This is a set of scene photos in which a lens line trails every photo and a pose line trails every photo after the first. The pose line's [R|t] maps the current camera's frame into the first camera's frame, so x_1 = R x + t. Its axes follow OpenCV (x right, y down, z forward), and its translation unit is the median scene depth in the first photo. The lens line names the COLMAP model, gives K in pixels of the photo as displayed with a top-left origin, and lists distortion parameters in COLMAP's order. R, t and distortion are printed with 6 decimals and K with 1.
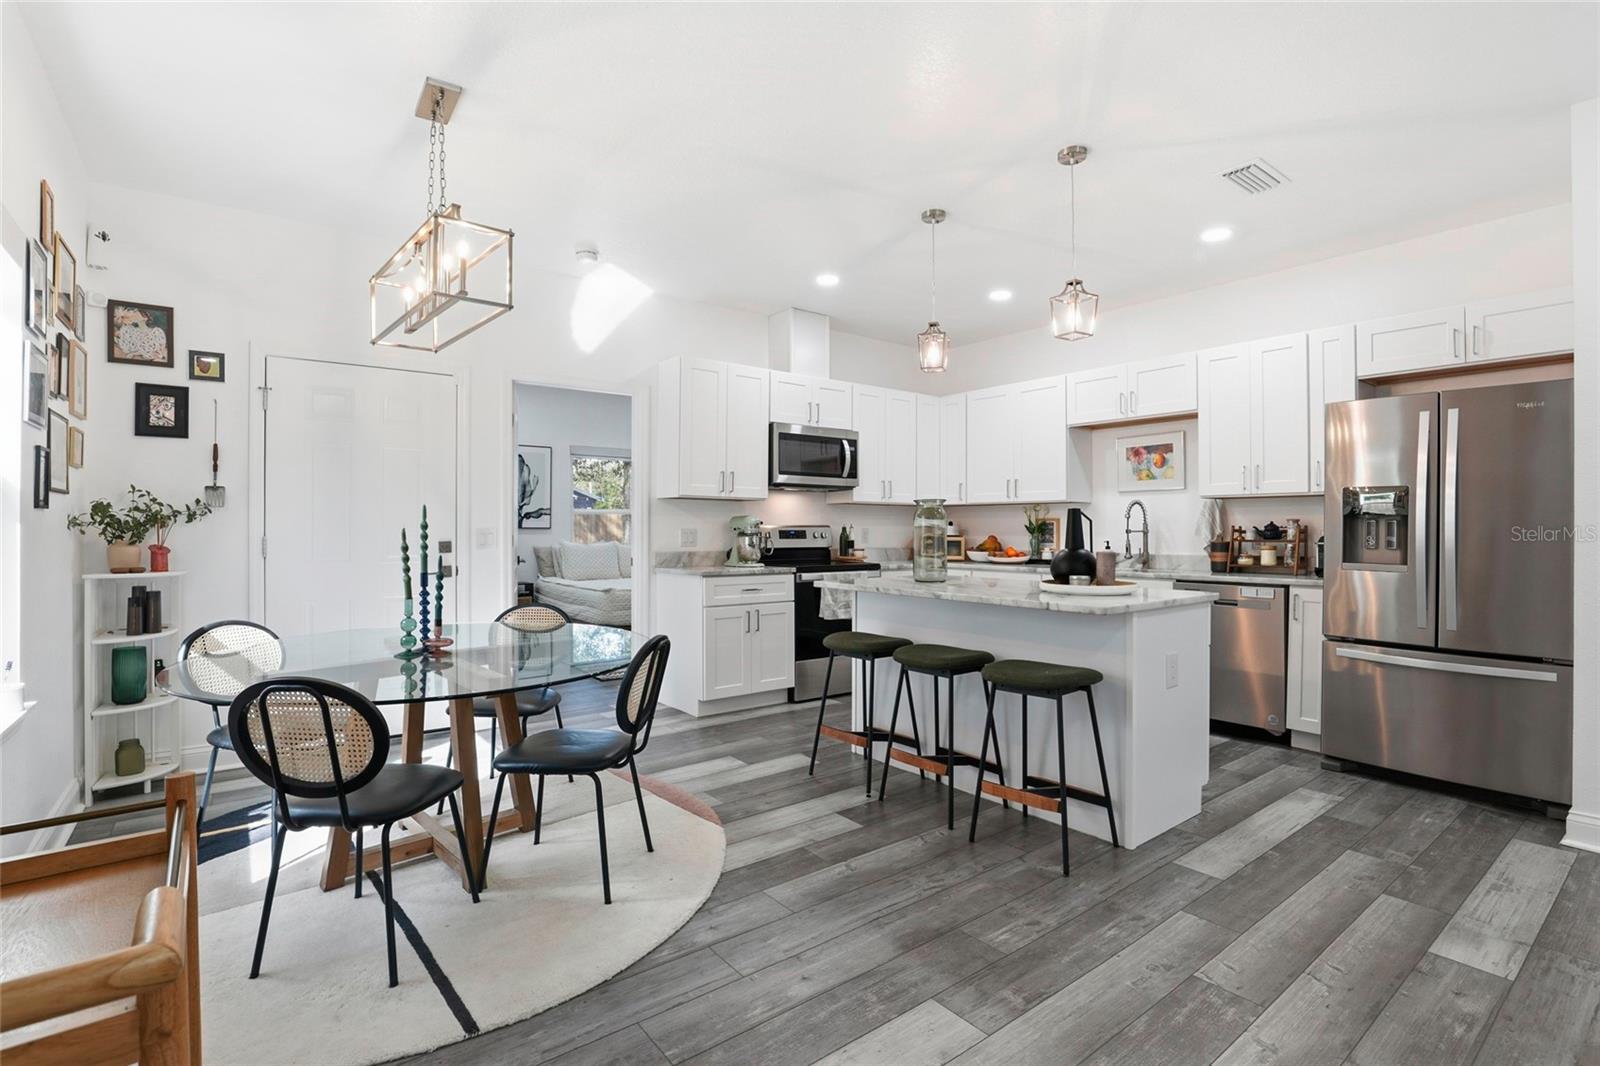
lens RADIAL K [[746.1, 0, 800.6], [0, 746.1, 526.3], [0, 0, 1]] dist [-0.034764, 0.005064]
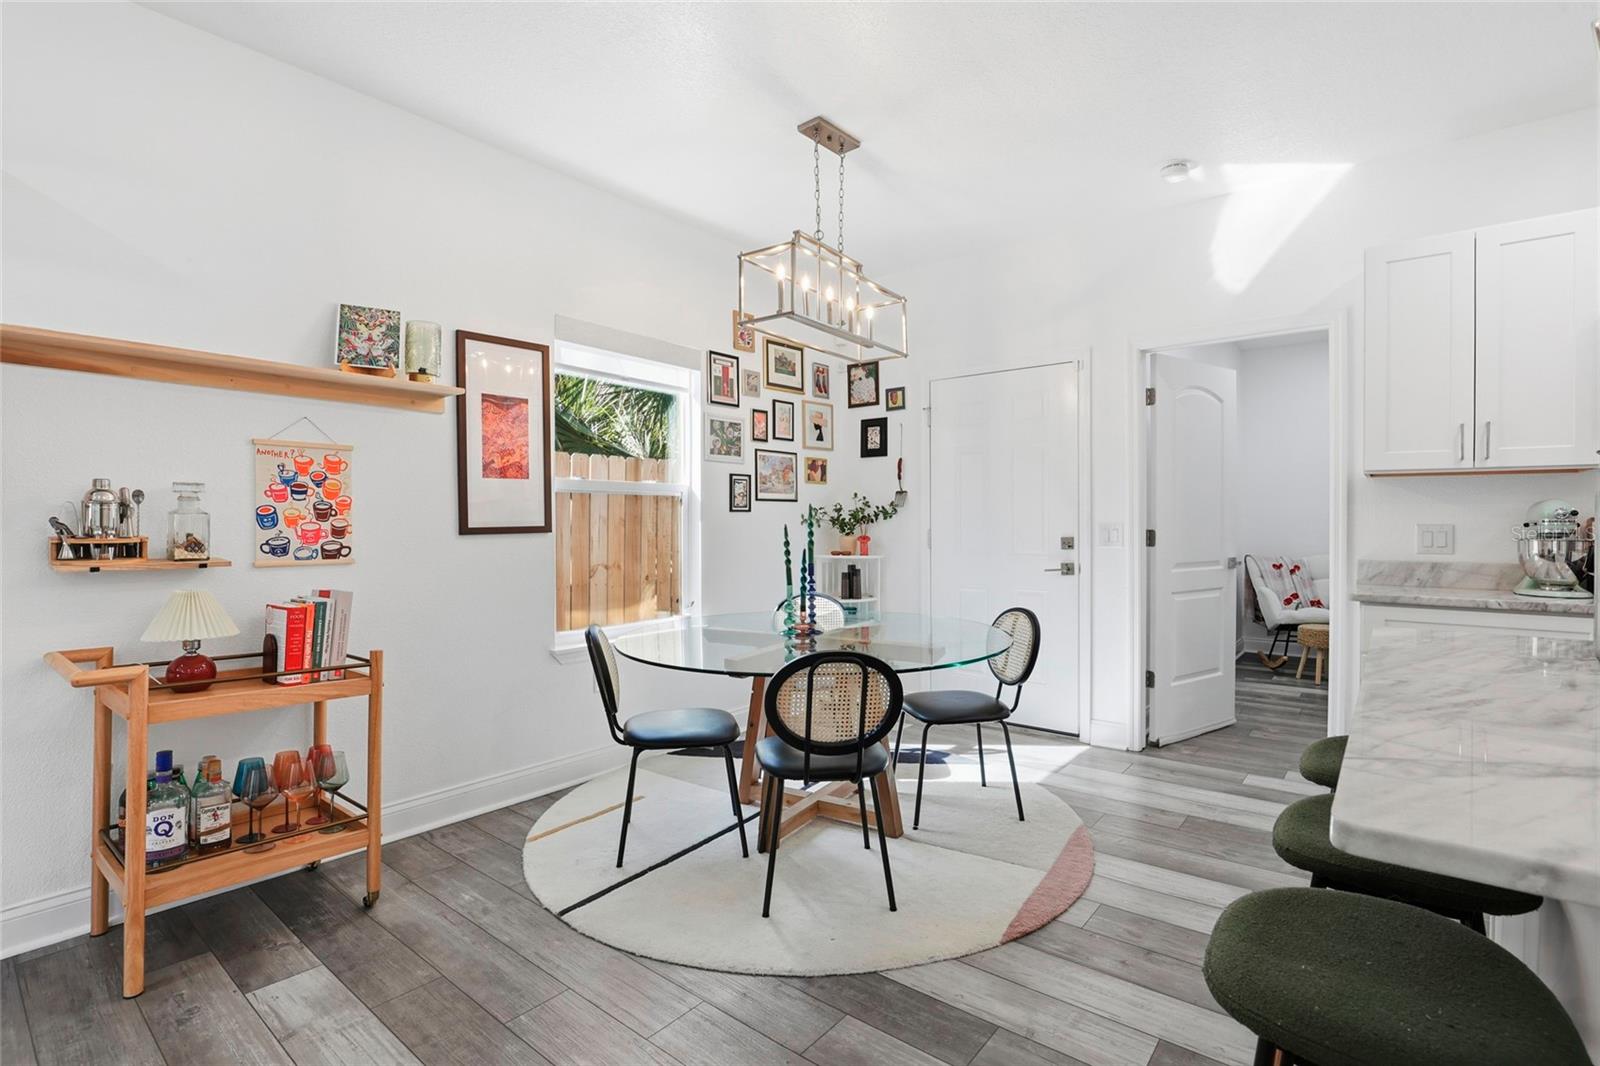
lens RADIAL K [[746.1, 0, 811.0], [0, 746.1, 529.2], [0, 0, 1]] dist [-0.034764, 0.005064]
pose [[0.241448, 0.007798, -0.970382, 0.353415], [0.003601, 0.999954, 0.008932, 0.000014], [0.970407, -0.005651, 0.241409, 0.428905]]
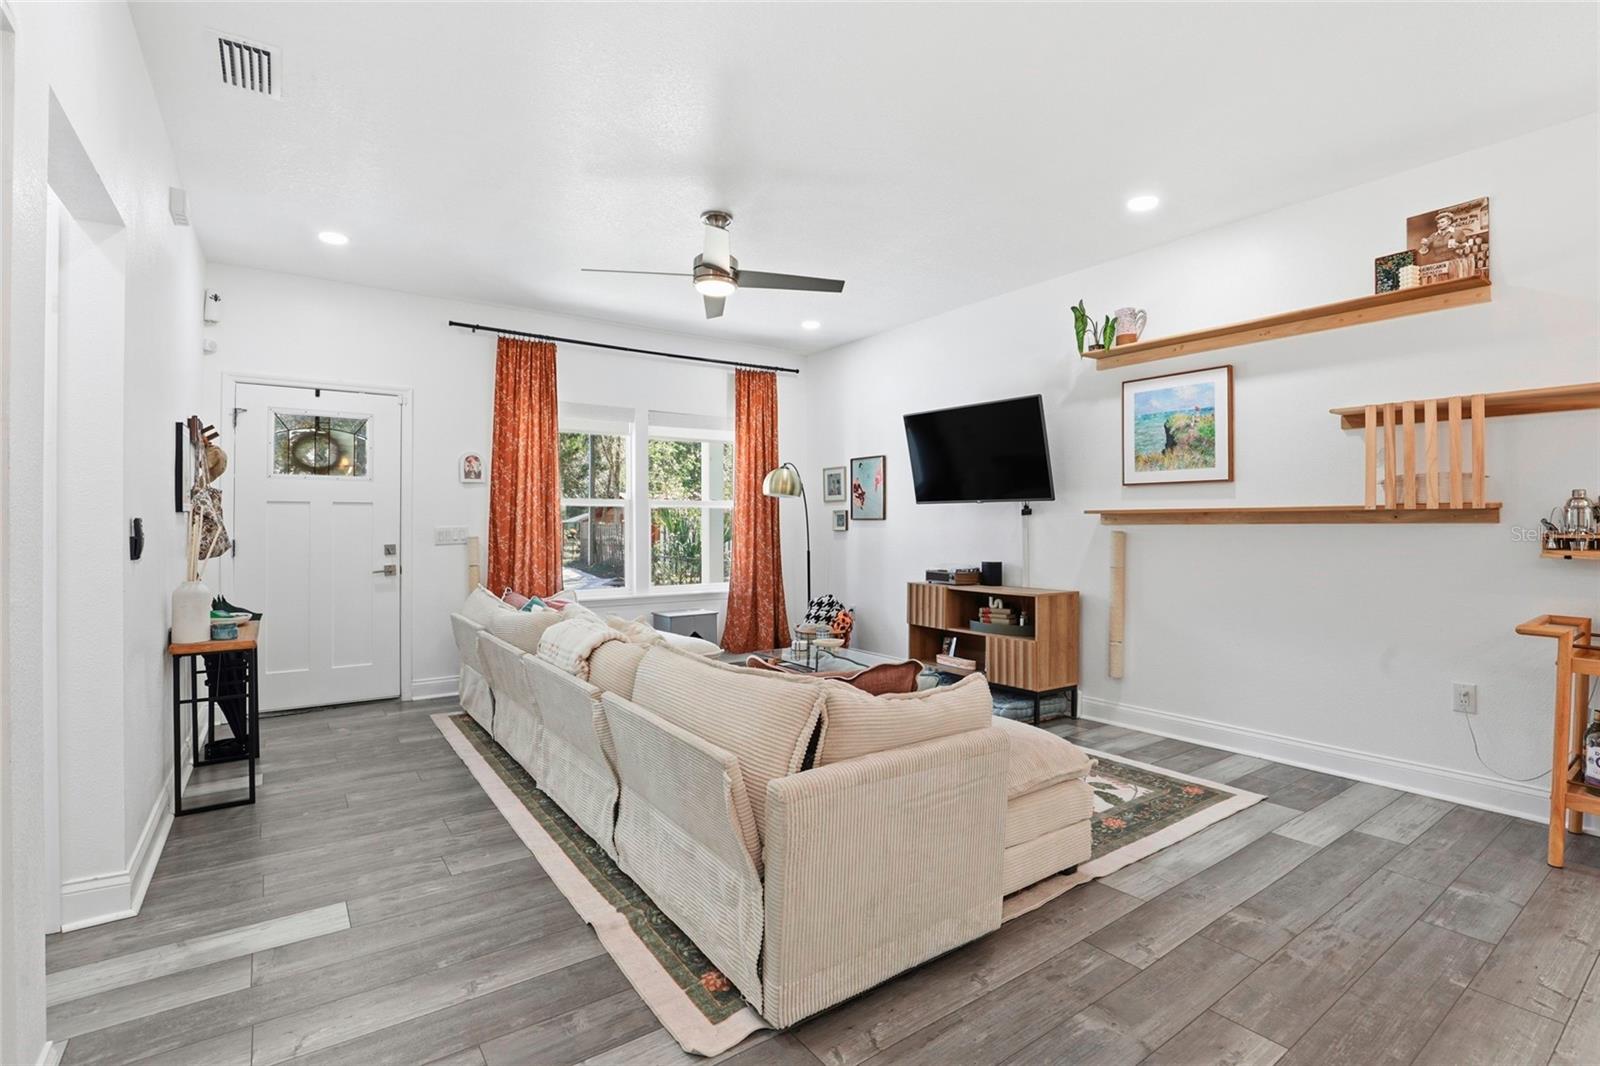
lens RADIAL K [[746.1, 0, 803.7], [0, 746.1, 518.7], [0, 0, 1]] dist [-0.034764, 0.005064]
pose [[-0.999678, 0.000204, 0.025373, 0.439474], [-0.000065, 0.999944, -0.010584, 0.001518], [-0.025374, -0.010583, -0.999622, 0.732281]]
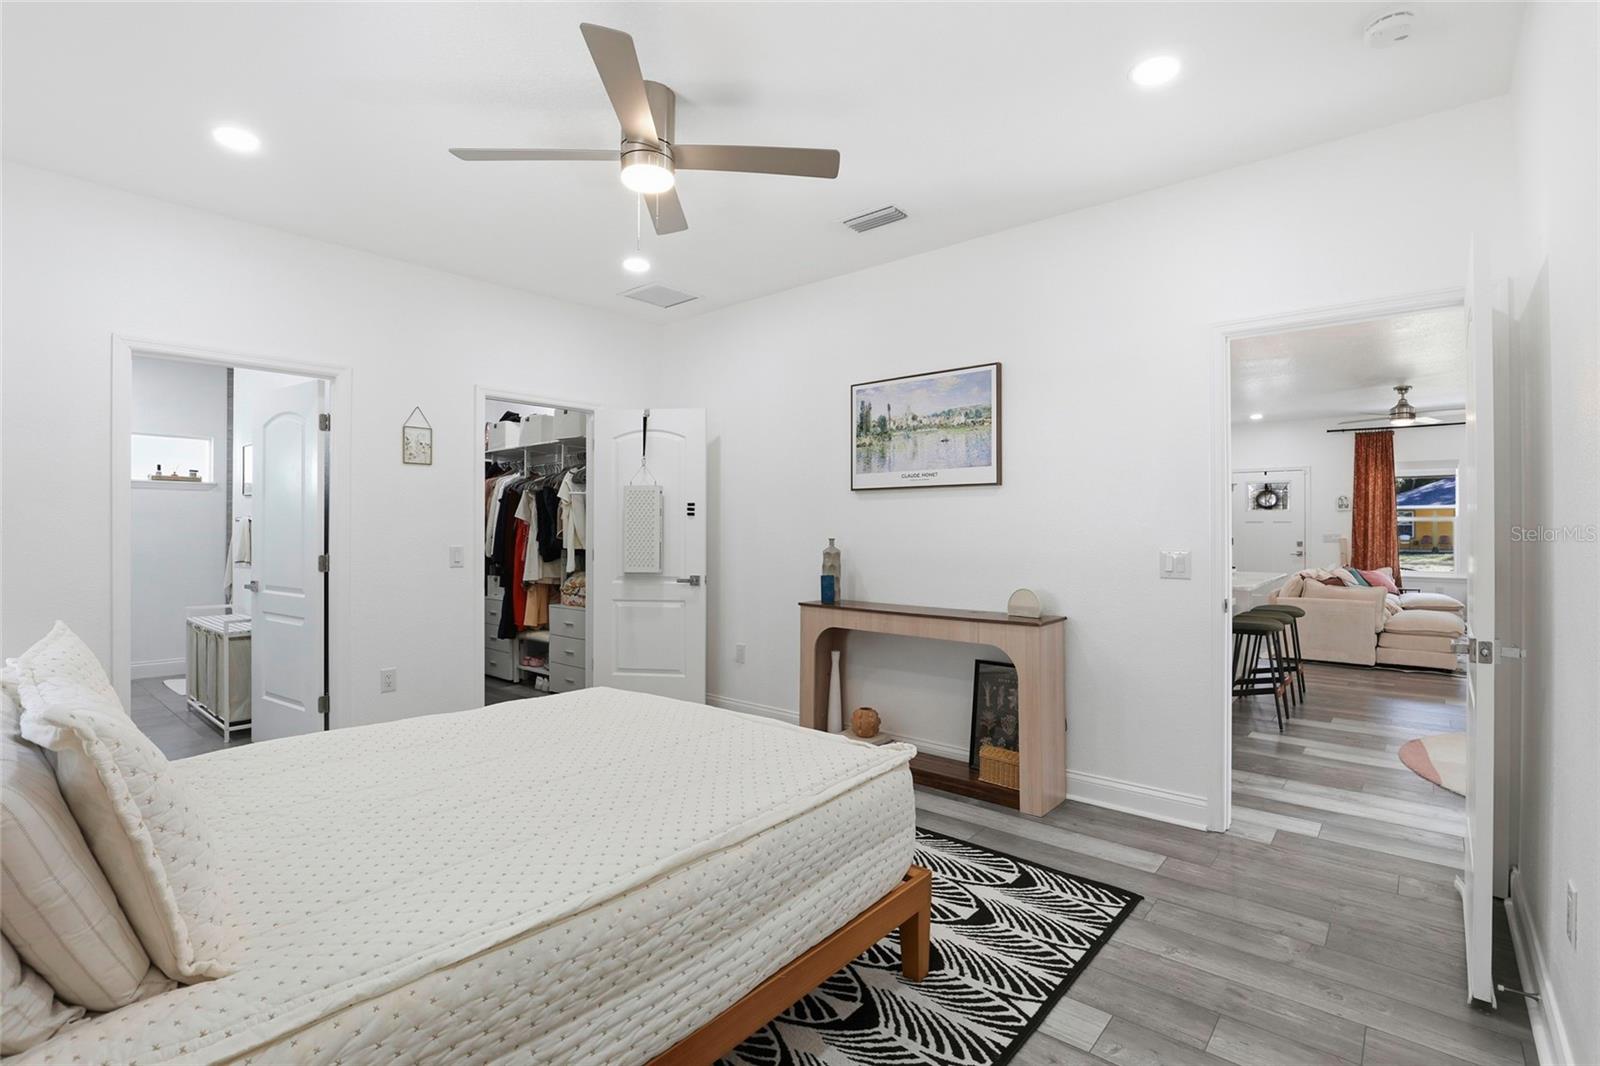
lens RADIAL K [[746.1, 0, 803.7], [0, 746.1, 525.1], [0, 0, 1]] dist [-0.034764, 0.005064]
pose [[-0.215454, 0.000427, 0.976514, -0.851087], [-0.000065, 1.000000, -0.000452, -0.021661], [-0.976514, -0.000161, -0.215454, 1.680054]]
